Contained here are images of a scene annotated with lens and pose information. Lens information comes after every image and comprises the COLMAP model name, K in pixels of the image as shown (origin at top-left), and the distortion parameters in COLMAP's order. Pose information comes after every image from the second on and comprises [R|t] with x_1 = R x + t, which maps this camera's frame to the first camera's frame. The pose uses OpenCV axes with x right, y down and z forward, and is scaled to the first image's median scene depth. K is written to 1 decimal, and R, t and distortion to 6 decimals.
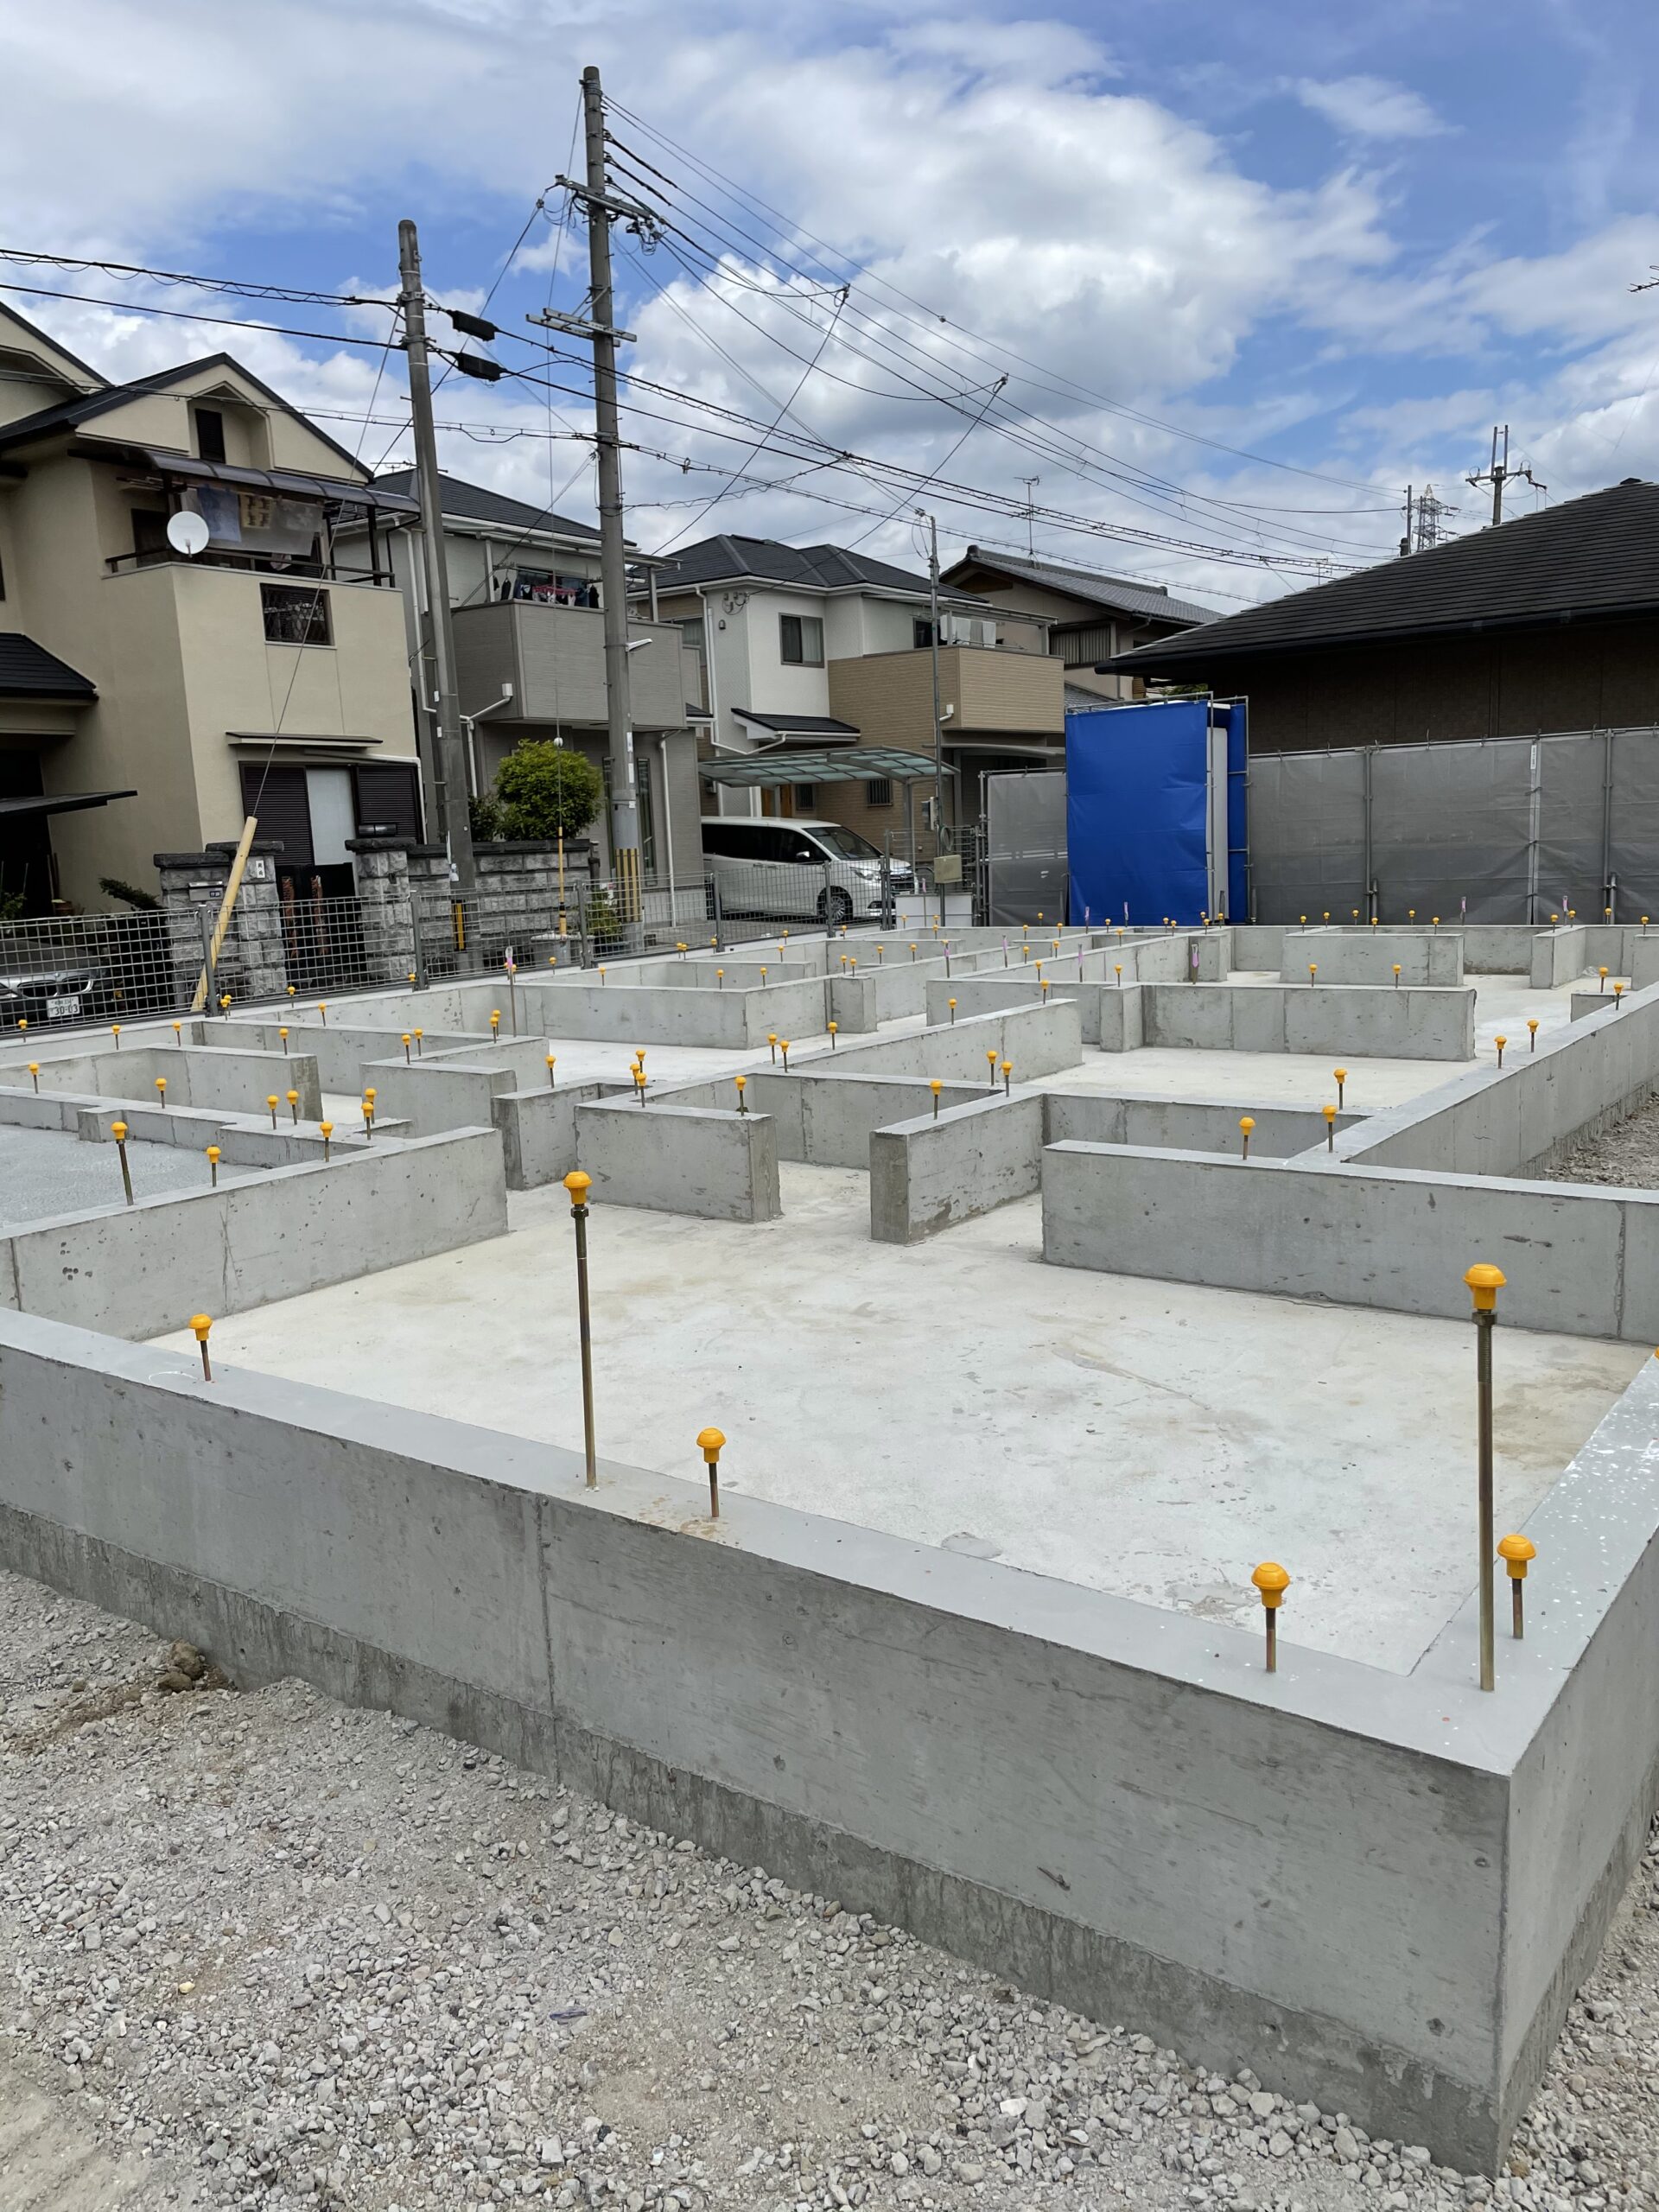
lens RADIAL K [[1681.9, 0, 831.3], [0, 1681.9, 1102.4], [0, 0, 1]] dist [0.030398, -0.009627]
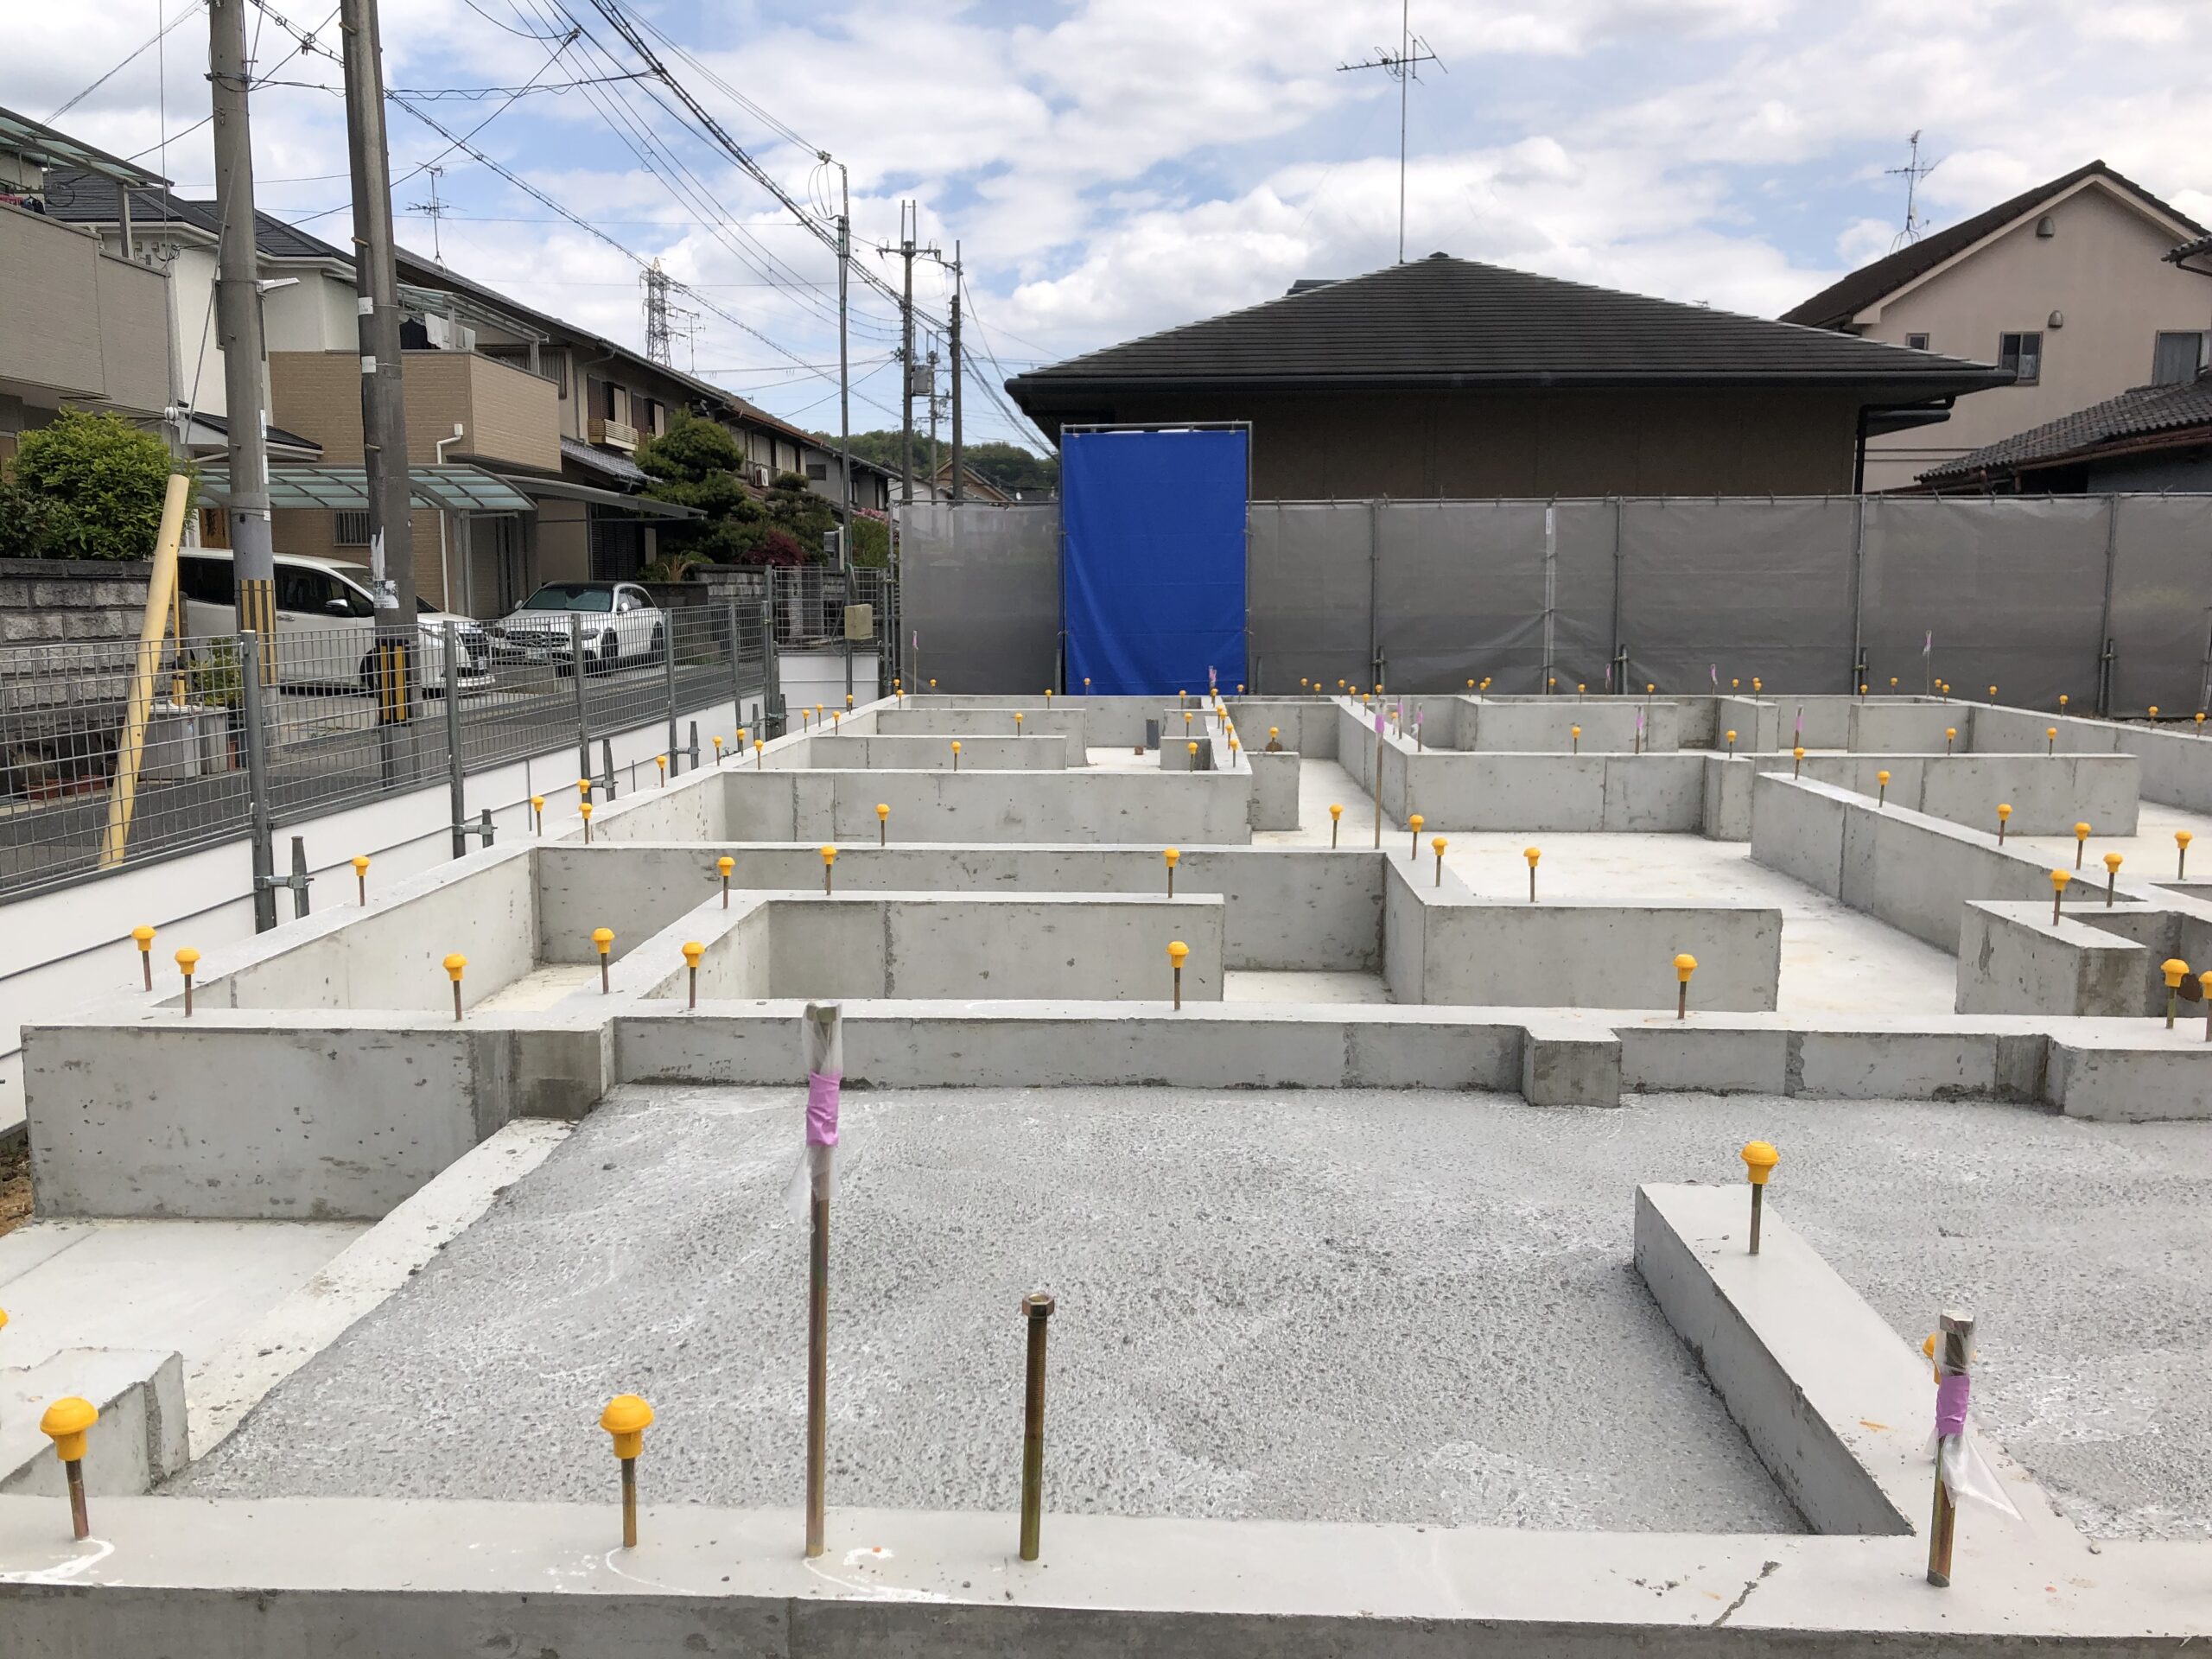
lens RADIAL K [[1808.5, 0, 1099.6], [0, 1808.5, 843.4], [0, 0, 1]] dist [0.036888, -0.004717]
pose [[0.835844, -0.035511, 0.547817, -0.298114], [0.053576, 0.998419, -0.017024, -0.016463], [-0.546346, 0.043579, 0.836425, 0.243520]]
